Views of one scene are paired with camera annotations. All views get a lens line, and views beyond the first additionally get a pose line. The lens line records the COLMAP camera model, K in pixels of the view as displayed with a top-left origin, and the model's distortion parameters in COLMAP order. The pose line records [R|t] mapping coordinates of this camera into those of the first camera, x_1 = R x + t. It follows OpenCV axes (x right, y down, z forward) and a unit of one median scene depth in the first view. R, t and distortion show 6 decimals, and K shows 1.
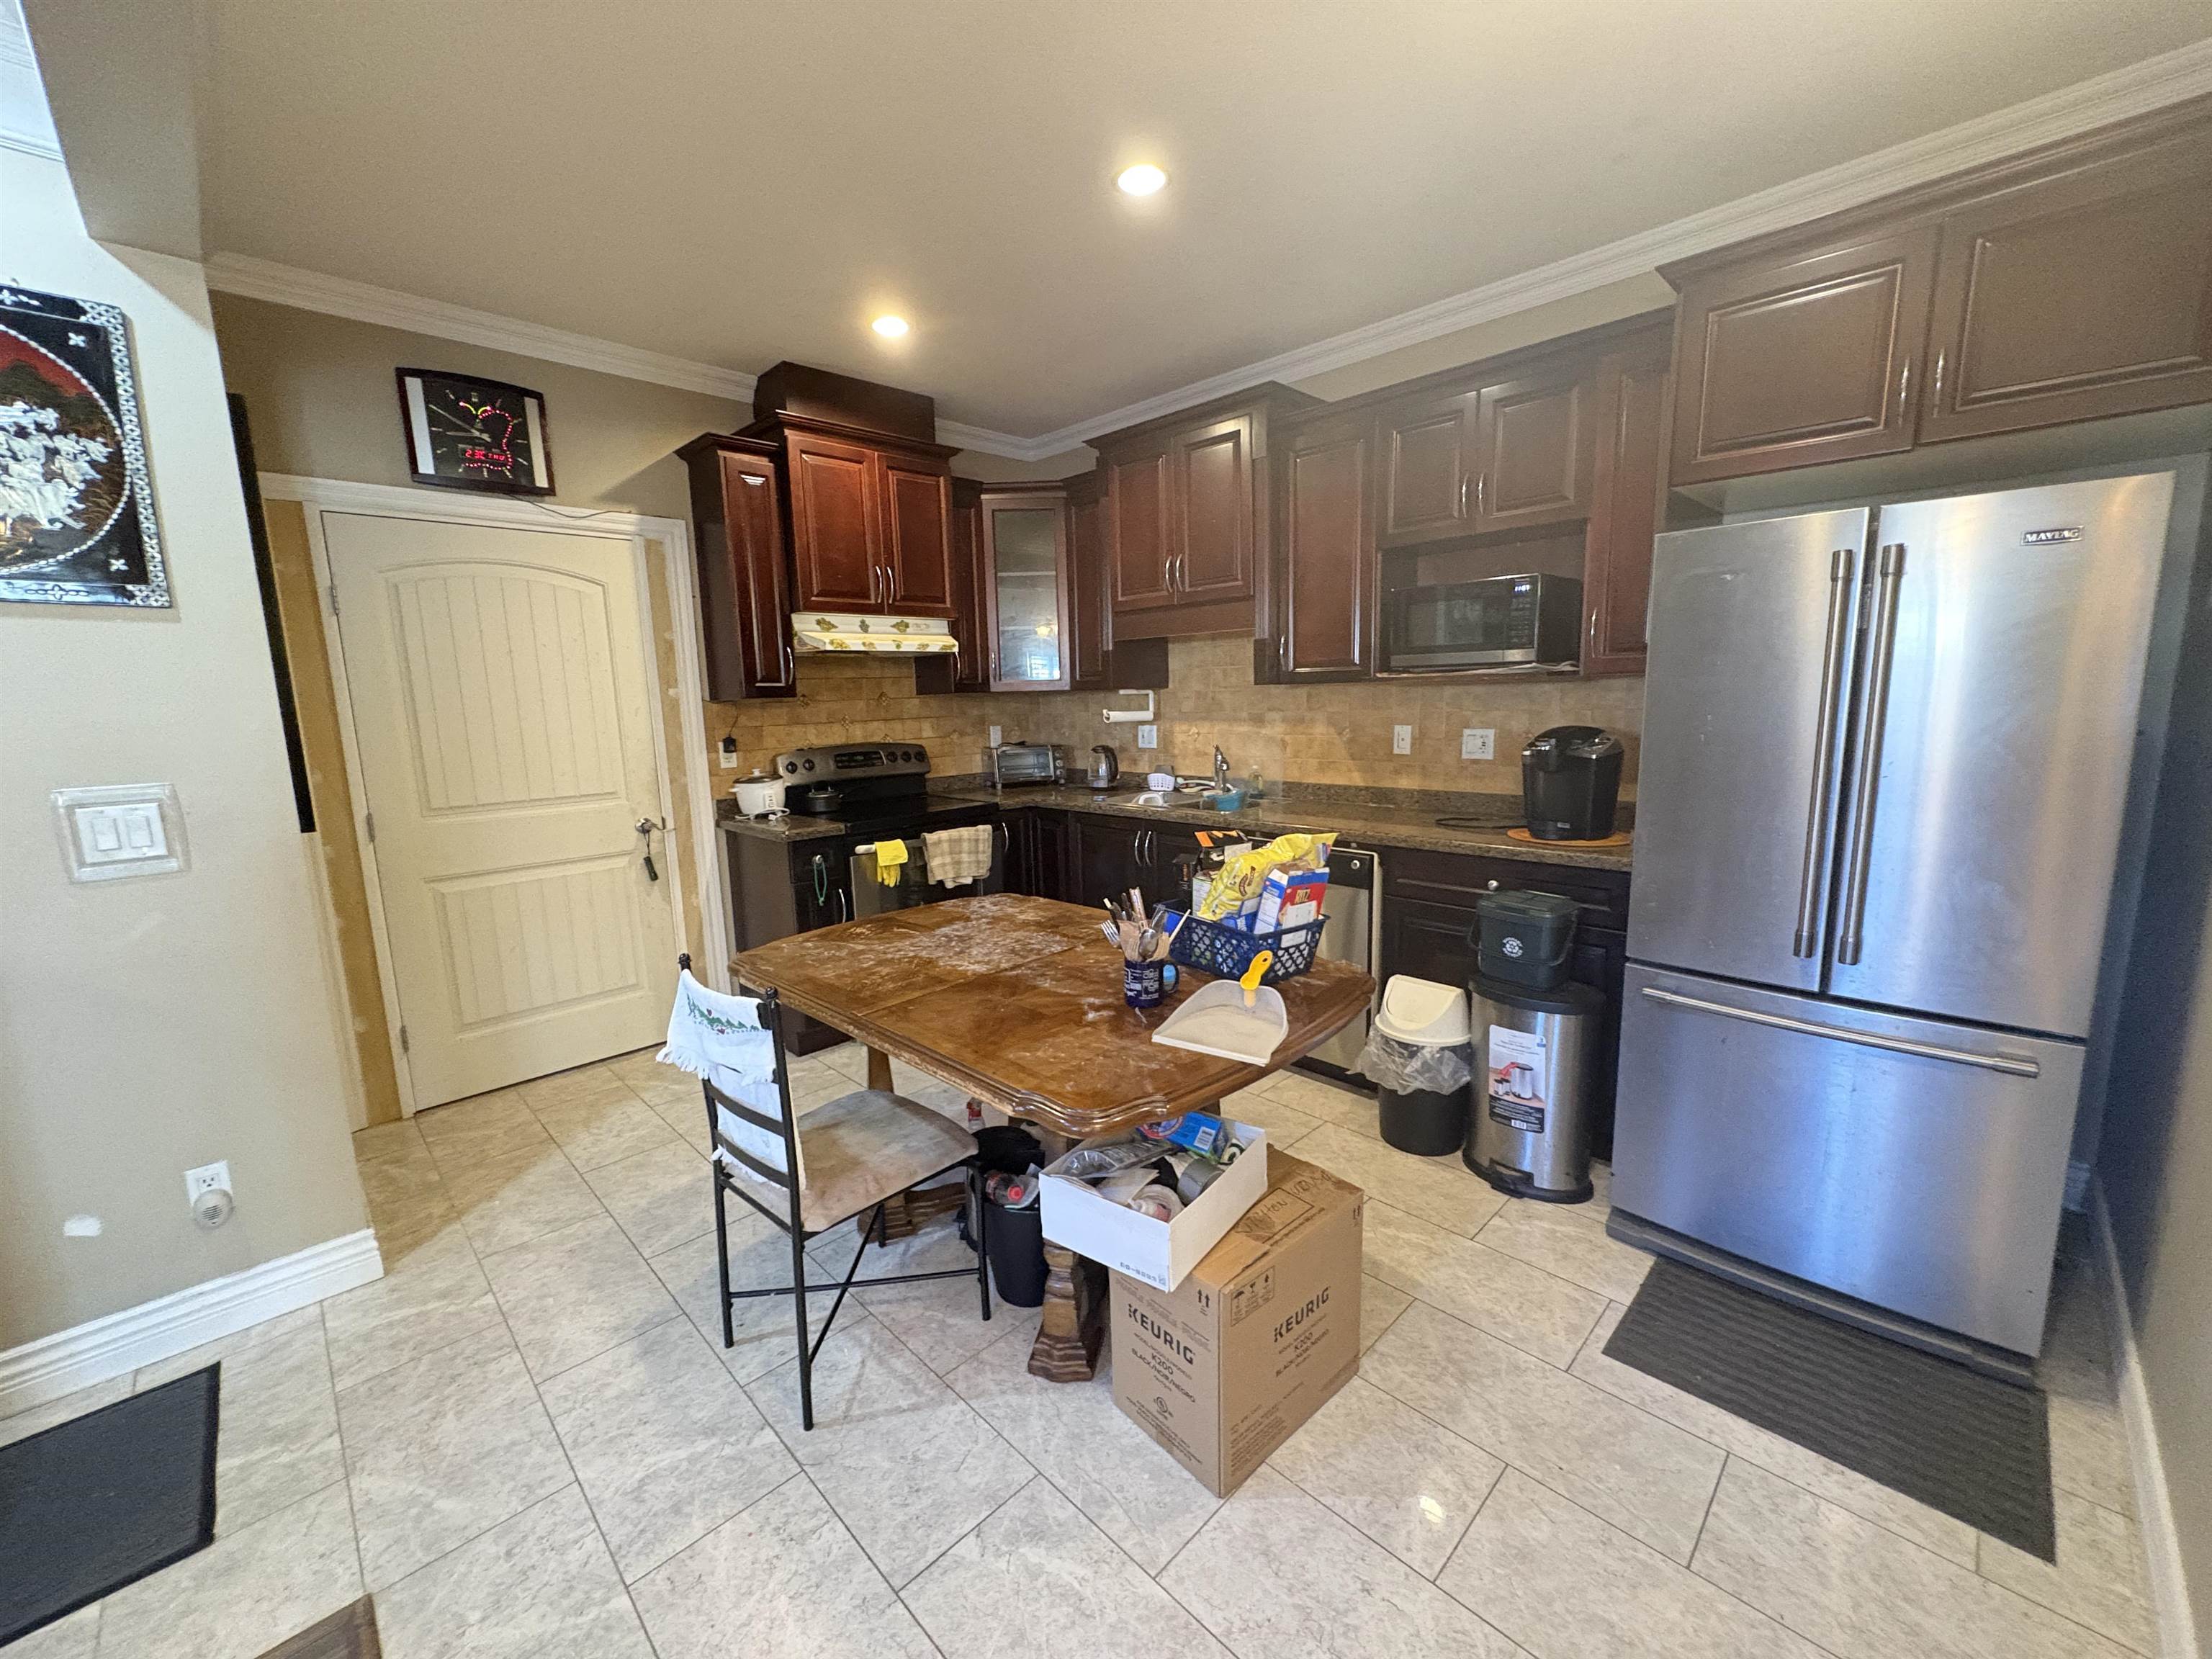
lens RADIAL K [[873.4, 0, 1101.9], [0, 873.4, 827.9], [0, 0, 1]] dist [-0.001992, 0.000555]
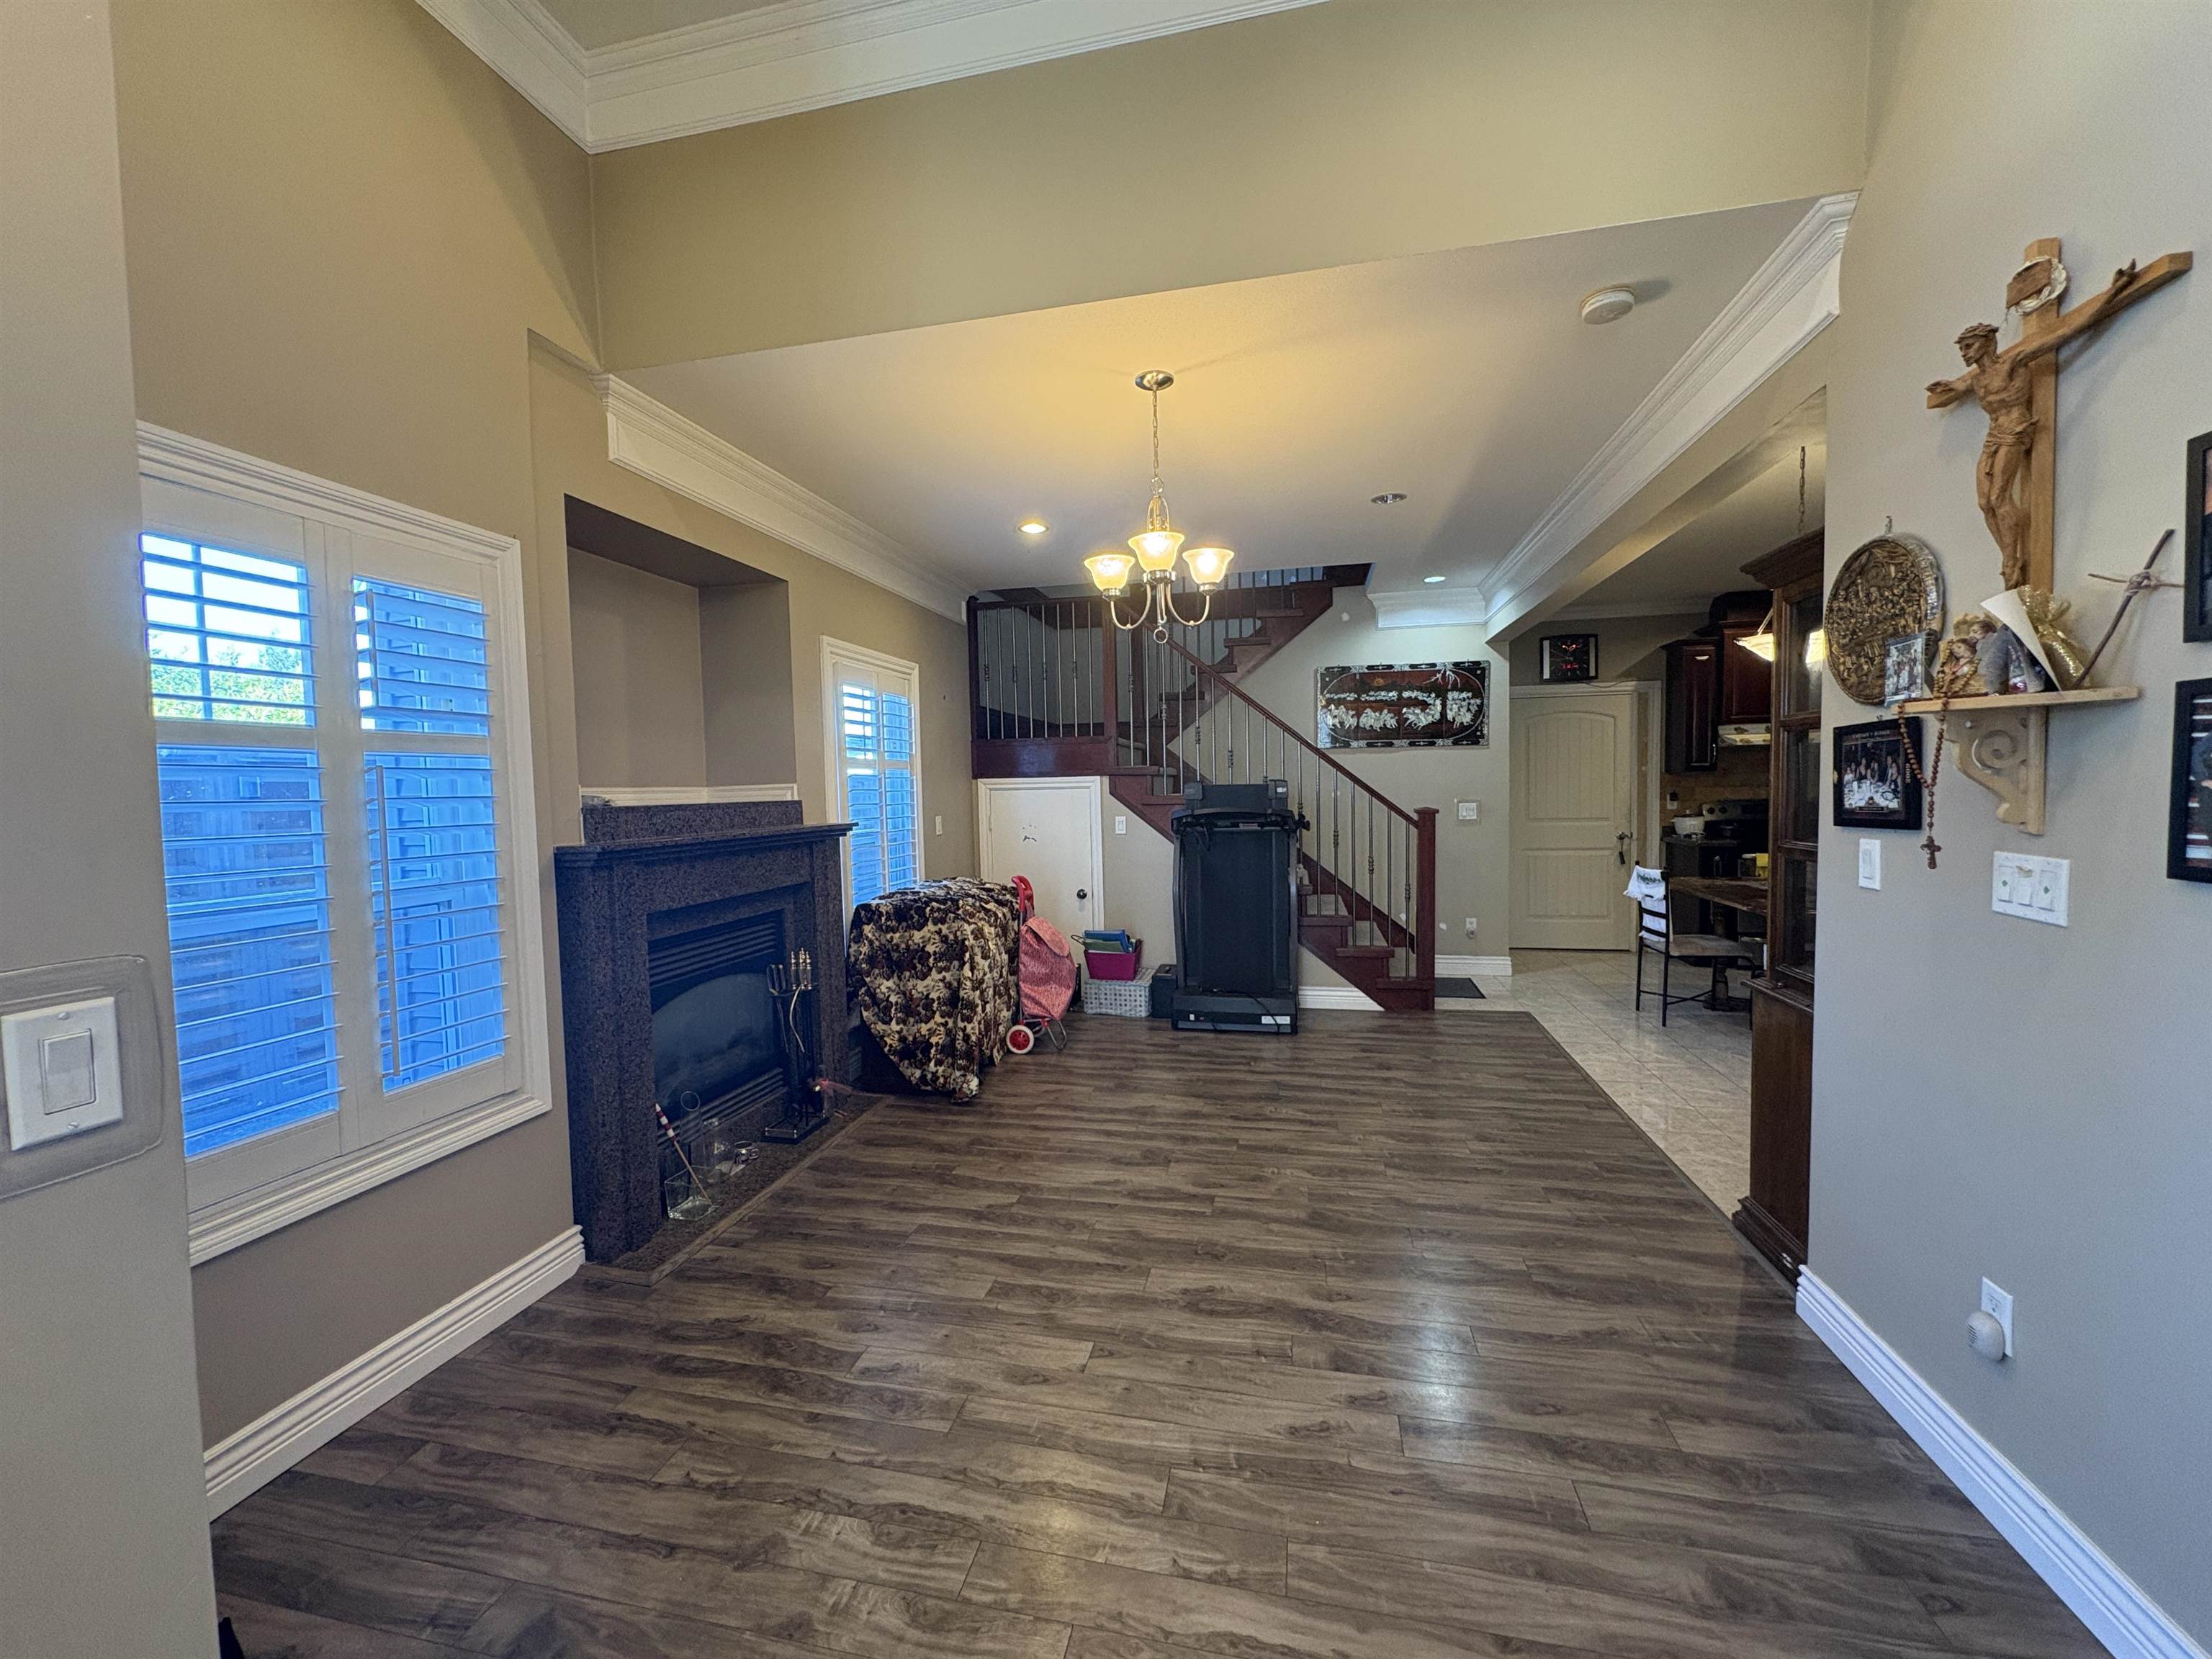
lens RADIAL K [[873.4, 0, 1105.5], [0, 873.4, 831.2], [0, 0, 1]] dist [-0.001992, 0.000555]
pose [[0.535559, 0.059208, -0.842420, 0.525642], [-0.122563, 0.992427, -0.008167, 0.150414], [0.835557, 0.107624, 0.538760, -1.064745]]
